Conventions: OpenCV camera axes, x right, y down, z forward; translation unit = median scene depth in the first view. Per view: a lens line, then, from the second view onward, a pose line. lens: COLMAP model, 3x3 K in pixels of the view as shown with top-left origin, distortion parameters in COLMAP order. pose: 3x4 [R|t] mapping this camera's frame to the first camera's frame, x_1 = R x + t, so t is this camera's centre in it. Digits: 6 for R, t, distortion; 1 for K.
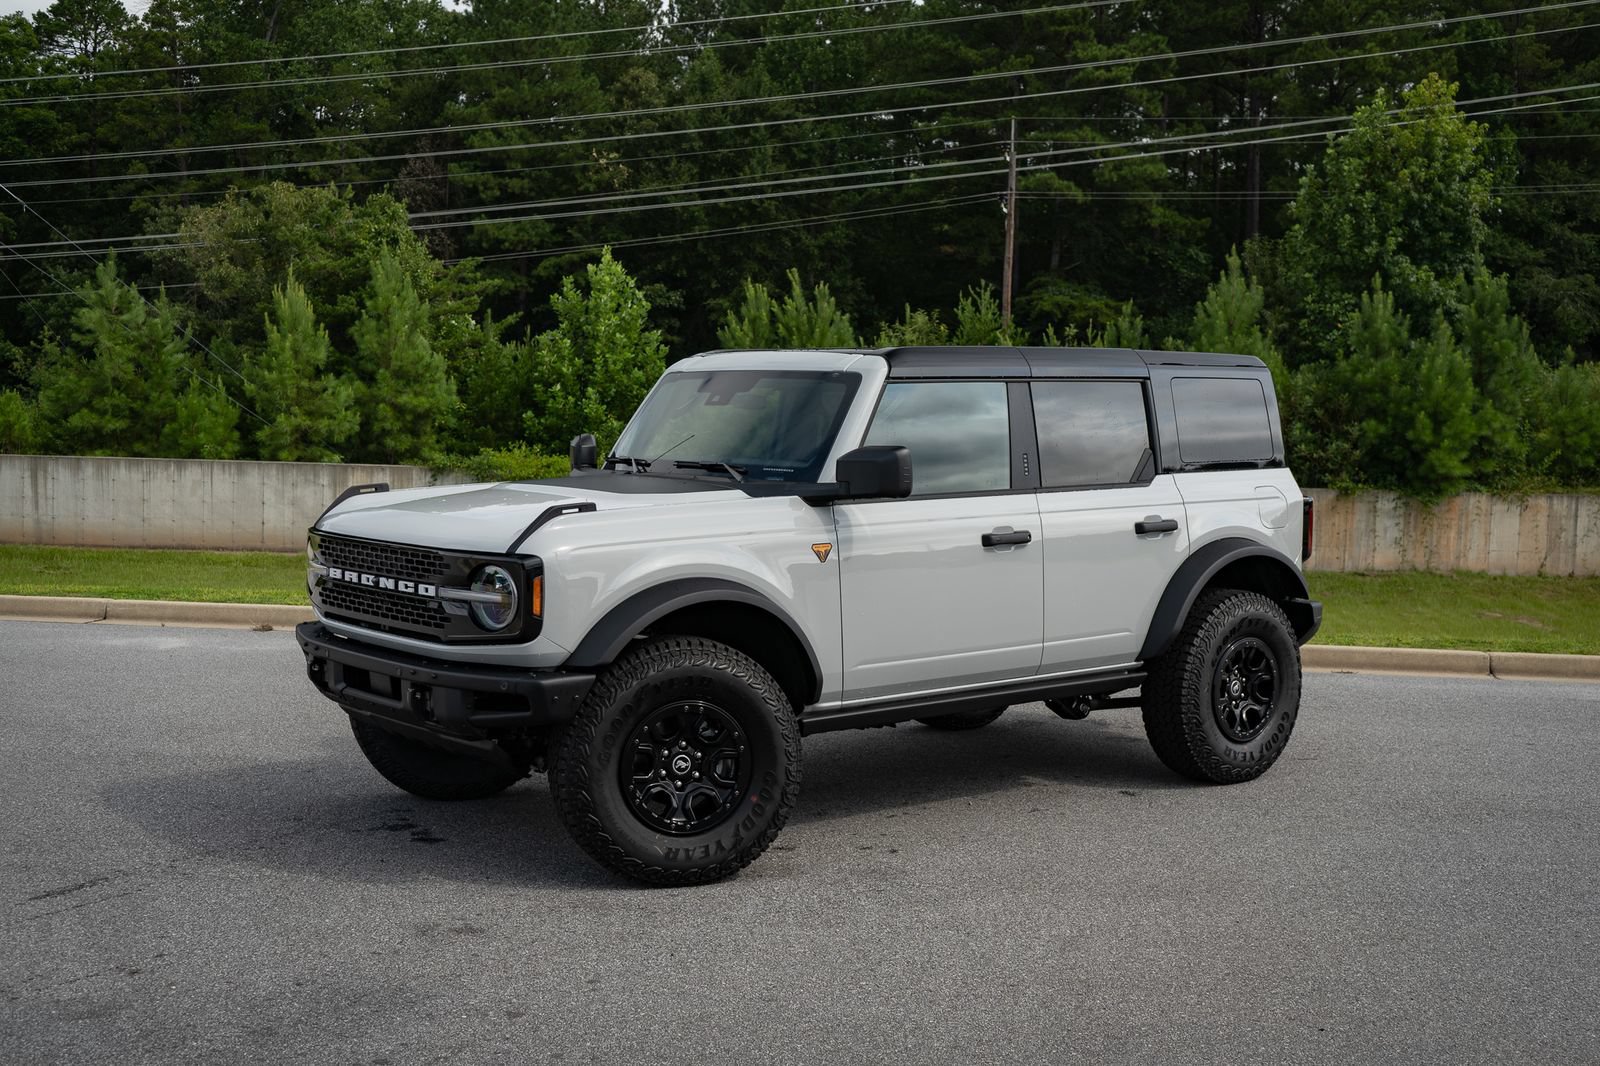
lens RADIAL K [[1881.0, 0, 800.0], [0, 1881.0, 533.0], [0, 0, 1]] dist [0.009889, 0.015119]
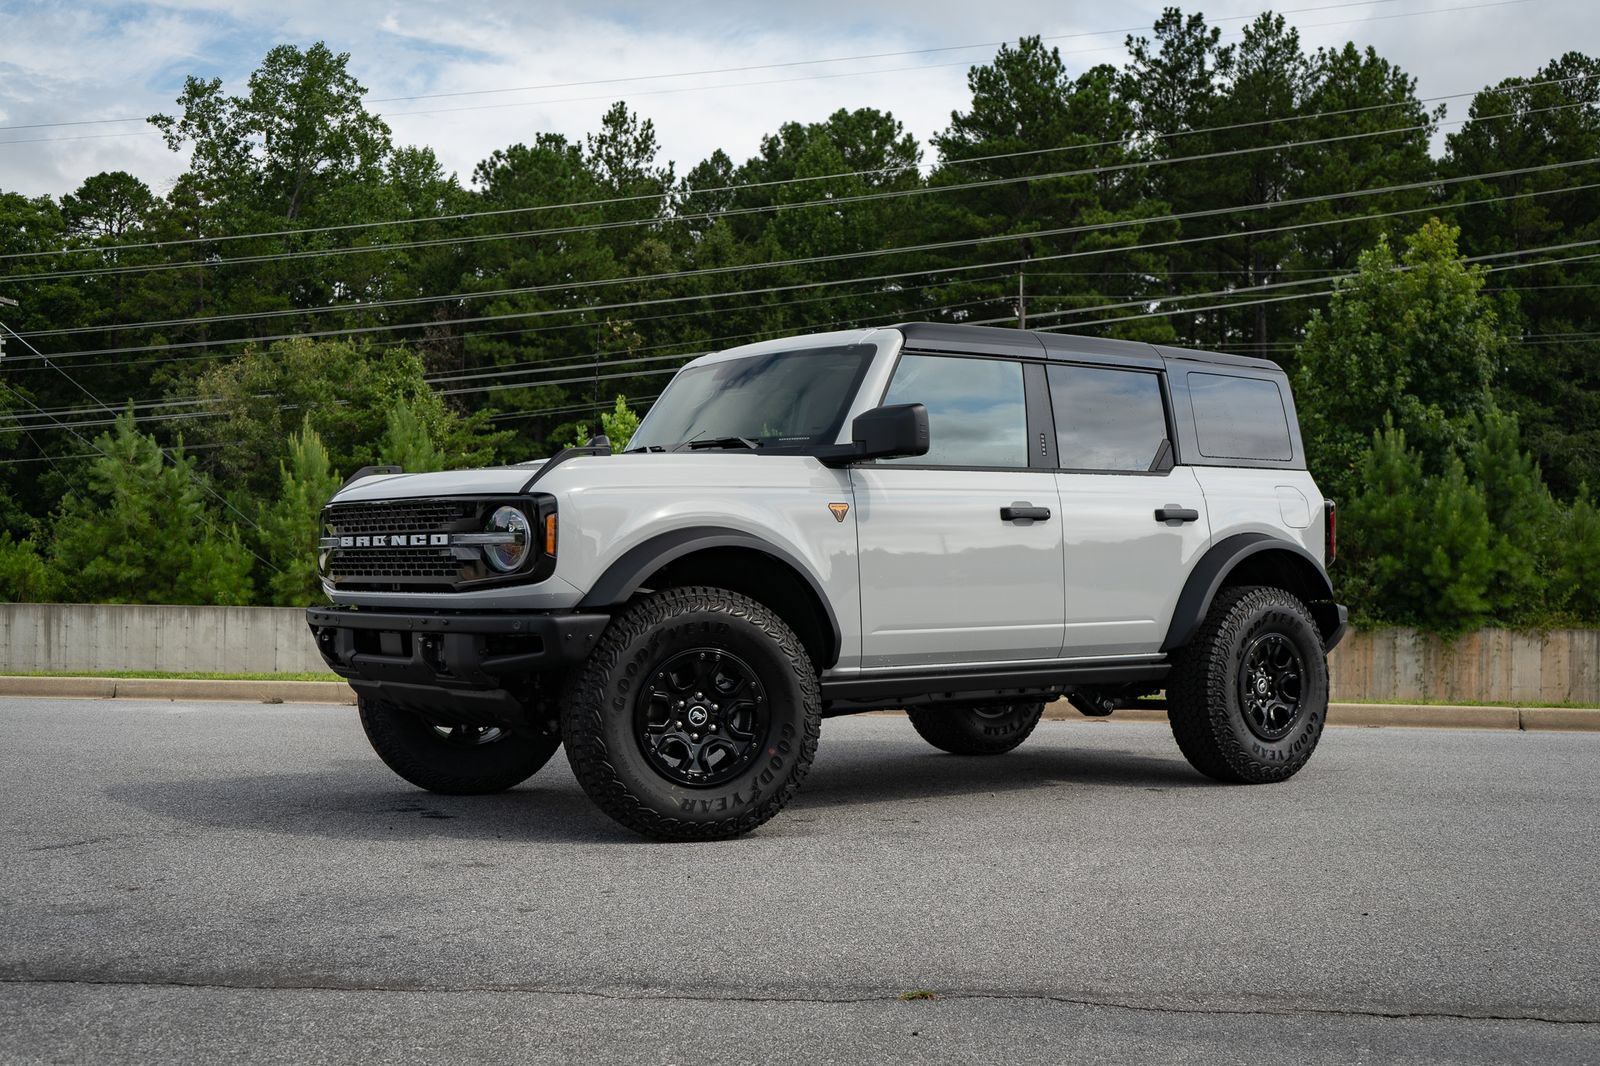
lens RADIAL K [[1885.0, 0, 800.0], [0, 1885.0, 533.0], [0, 0, 1]] dist [0.005864, 0.024221]
pose [[0.999932, -0.009434, -0.006914, -0.000337], [0.008739, 0.995491, -0.094450, 0.019094], [0.007774, 0.094384, 0.995506, 0.002597]]
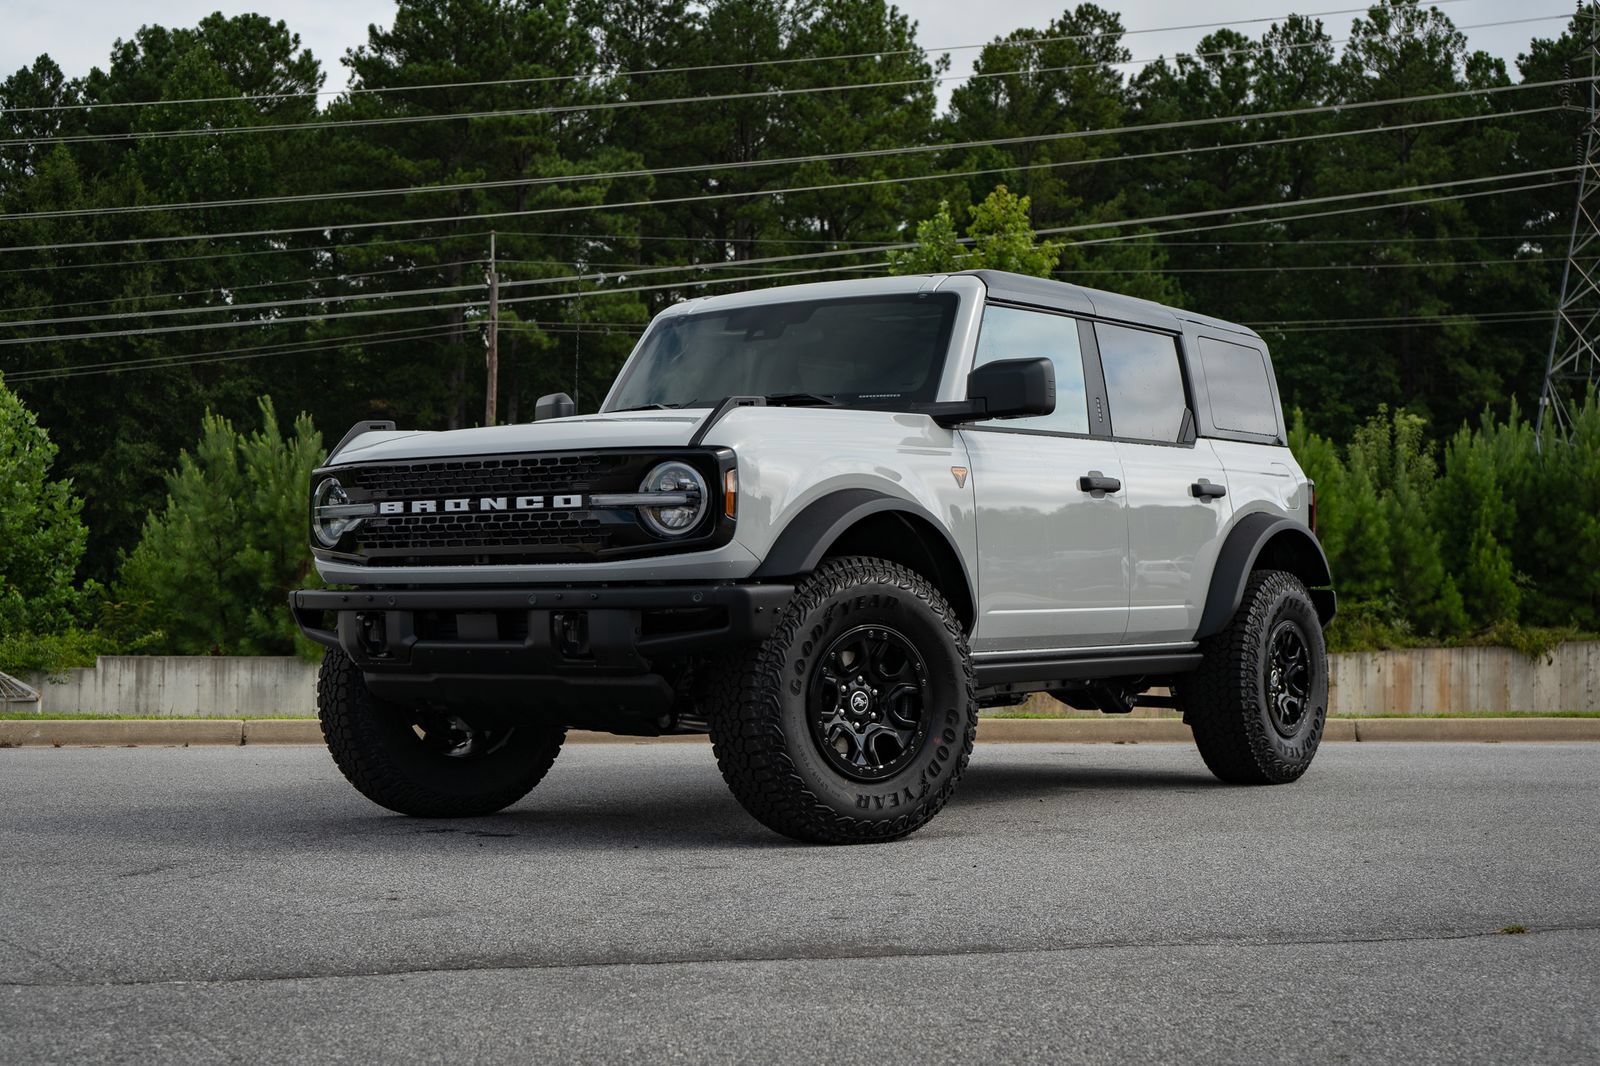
lens RADIAL K [[2360.6, 0, 800.0], [0, 2360.6, 533.0], [0, 0, 1]] dist [0.015160, 0.039227]
pose [[0.961510, -0.006830, 0.274686, -0.060862], [0.035594, 0.994364, -0.099869, 0.024082], [-0.272455, 0.105802, 0.956334, -0.006010]]
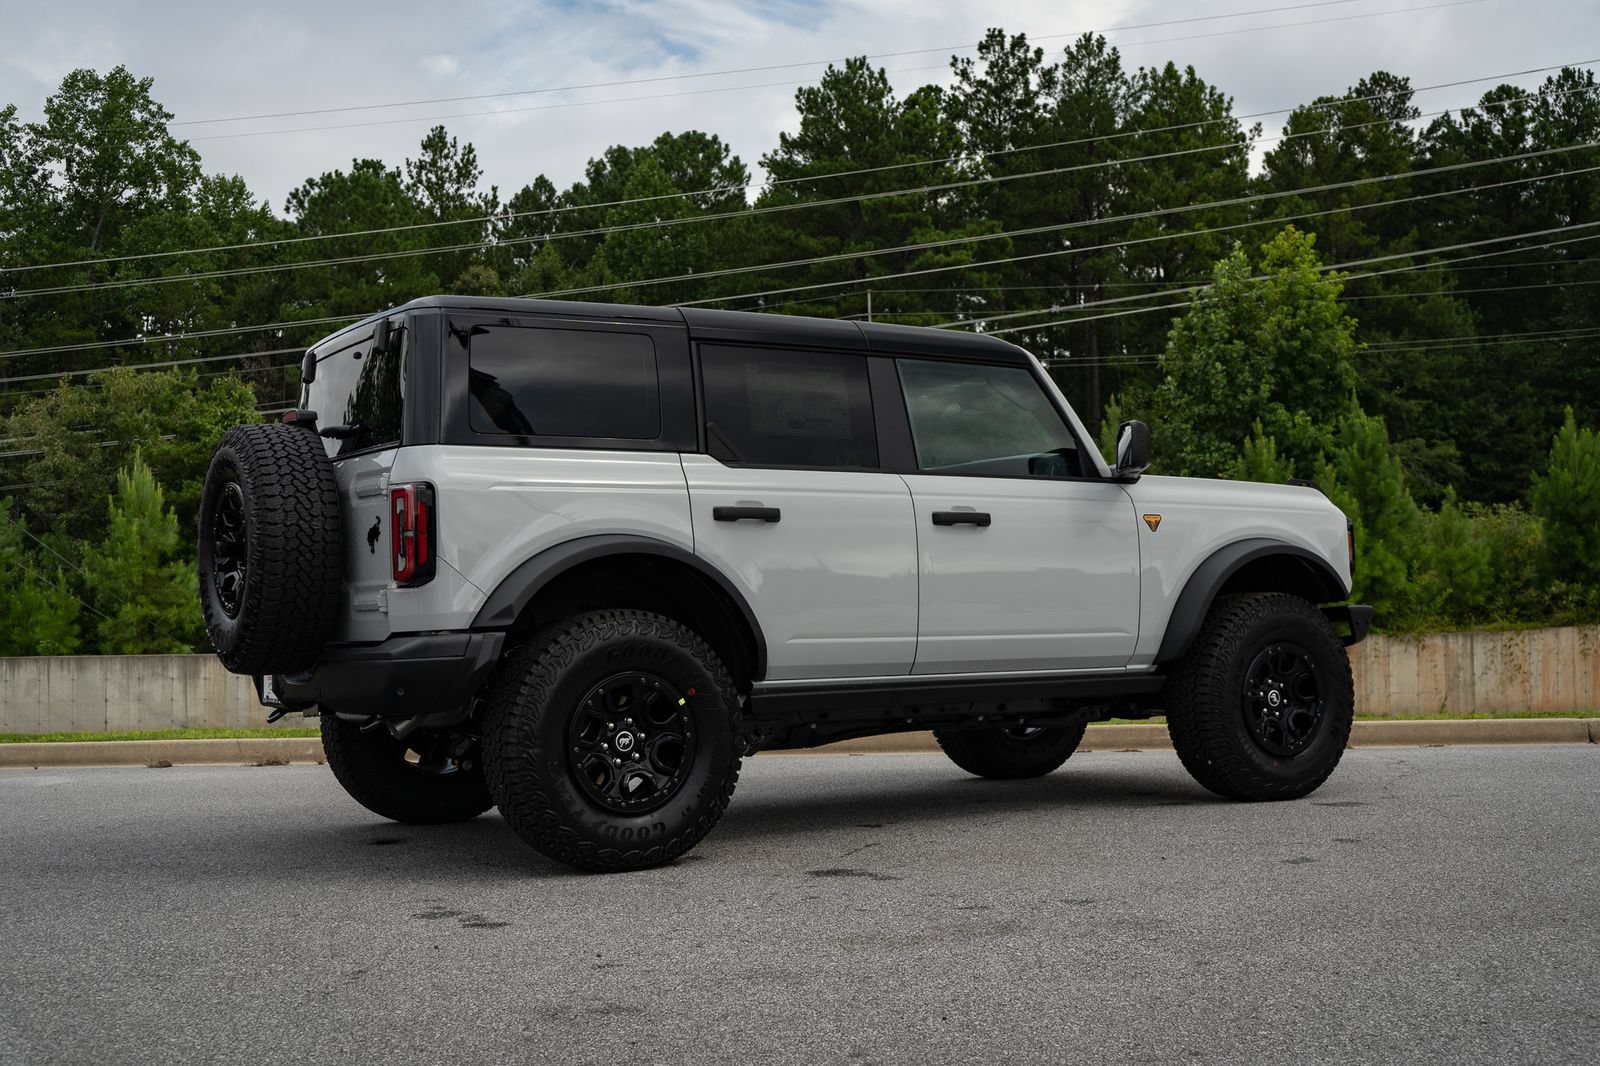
lens RADIAL K [[1881.0, 0, 800.0], [0, 1881.0, 533.0], [0, 0, 1]] dist [0.009889, 0.015119]
pose [[0.995380, -0.037438, 0.088413, -0.023619], [0.046834, 0.993187, -0.106704, 0.016582], [-0.083816, 0.110352, 0.990352, 0.043633]]
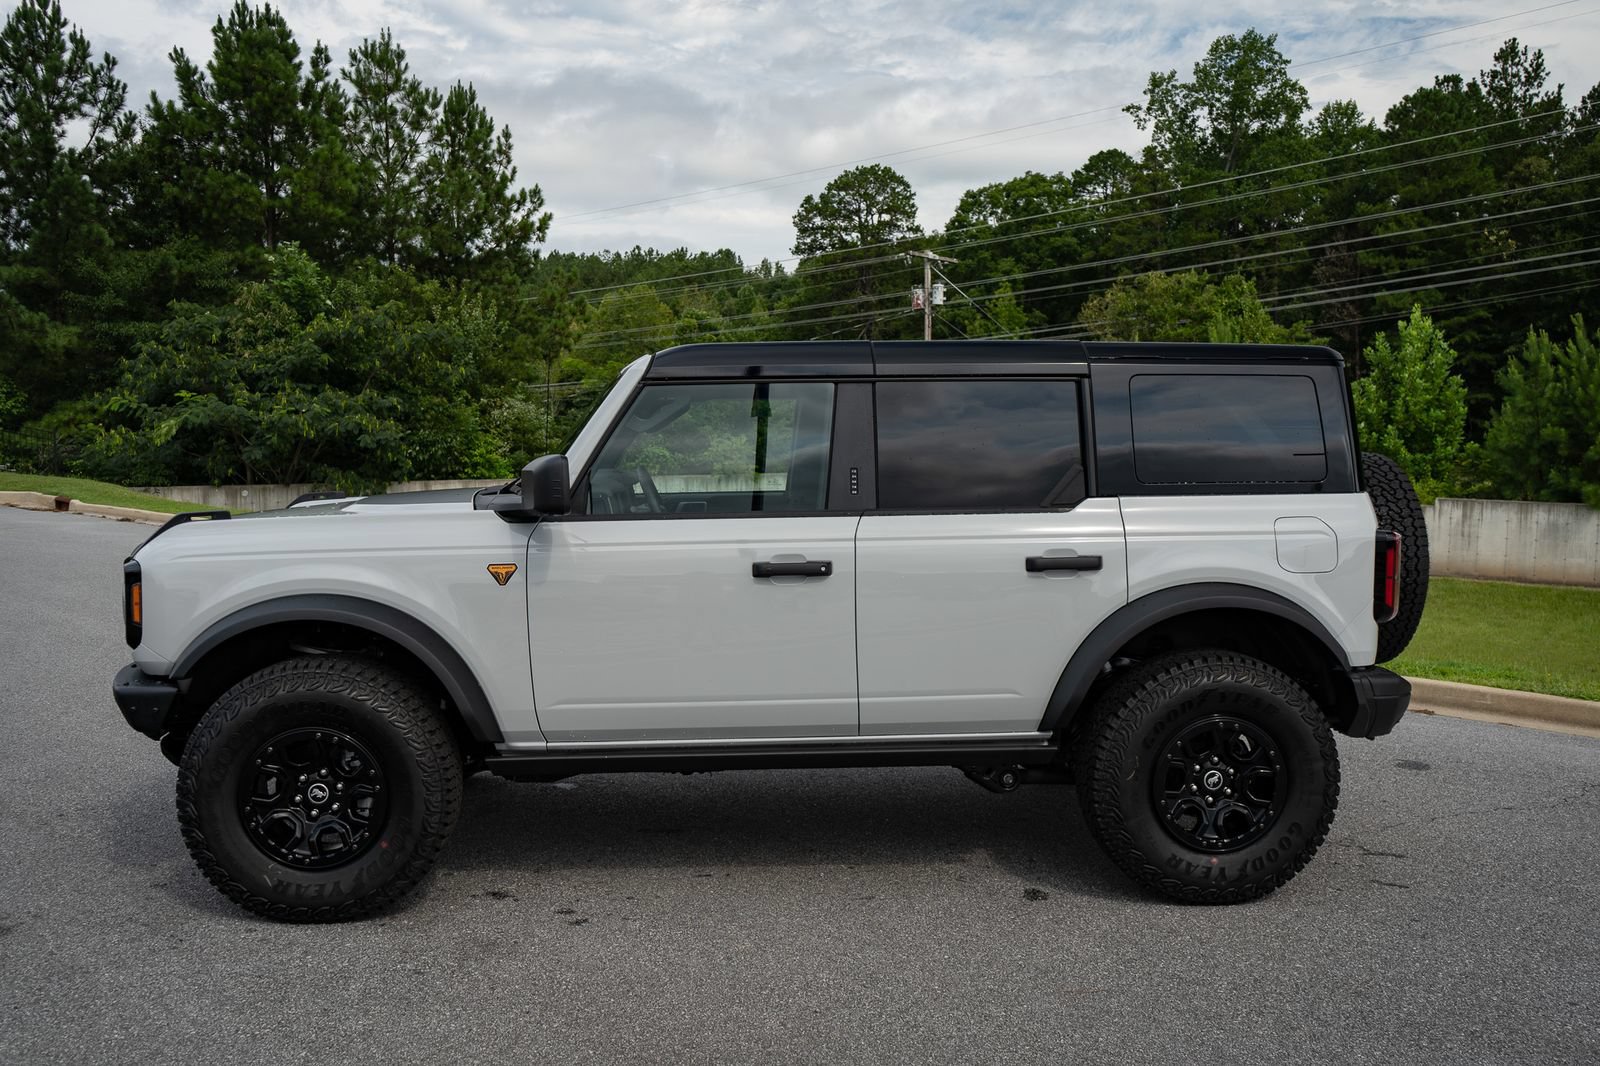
lens RADIAL K [[1363.9, 0, 800.0], [0, 1363.9, 533.0], [0, 0, 1]] dist [-0.006214, 0.009009]
pose [[0.819474, 0.034406, -0.572083, 0.082941], [-0.036056, 0.999314, 0.008452, -0.003329], [0.571981, 0.013701, 0.820152, 0.091716]]
